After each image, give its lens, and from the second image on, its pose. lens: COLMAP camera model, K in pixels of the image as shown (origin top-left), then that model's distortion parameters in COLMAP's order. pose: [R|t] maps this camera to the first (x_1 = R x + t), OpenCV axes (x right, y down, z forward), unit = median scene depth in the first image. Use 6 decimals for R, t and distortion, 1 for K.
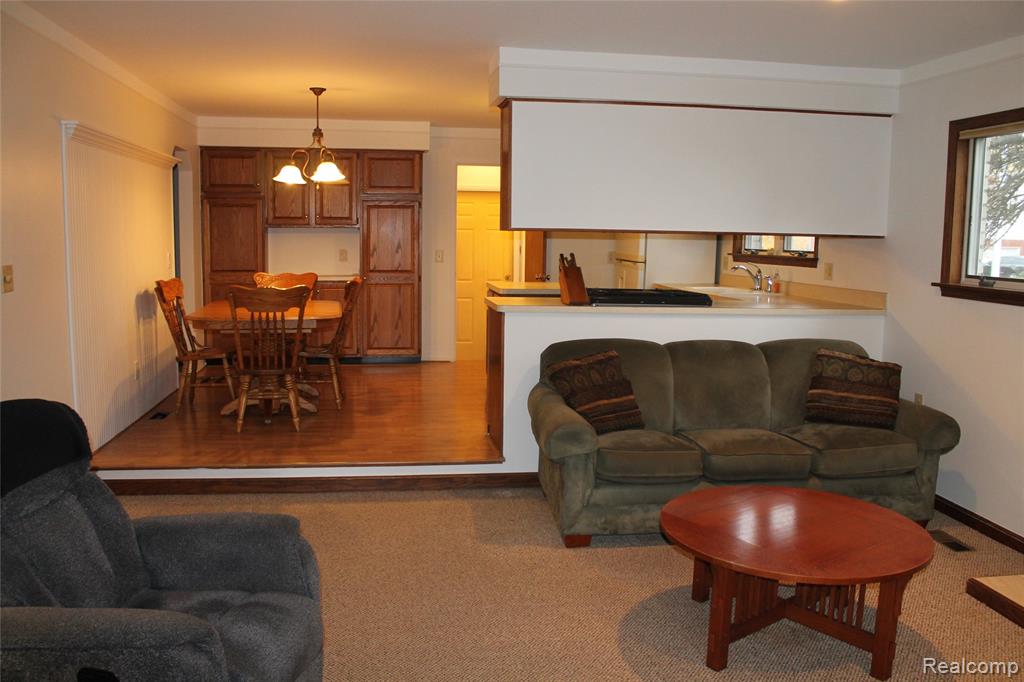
lens RADIAL K [[854.2, 0, 519.3], [0, 854.2, 342.9], [0, 0, 1]] dist [-0.159100, 0.140553]
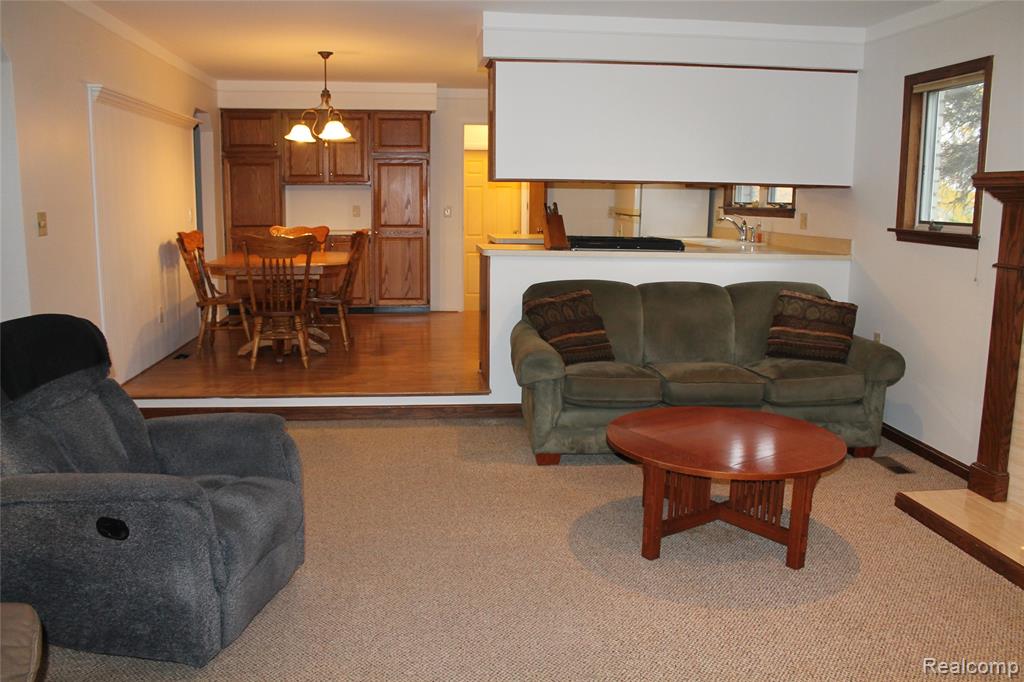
lens RADIAL K [[854.2, 0, 519.3], [0, 854.2, 342.9], [0, 0, 1]] dist [-0.159100, 0.140553]
pose [[0.999234, 0.001754, -0.039106, 0.063291], [-0.000176, 0.999187, 0.040321, 0.031115], [0.039145, -0.040283, 0.998421, -0.091319]]
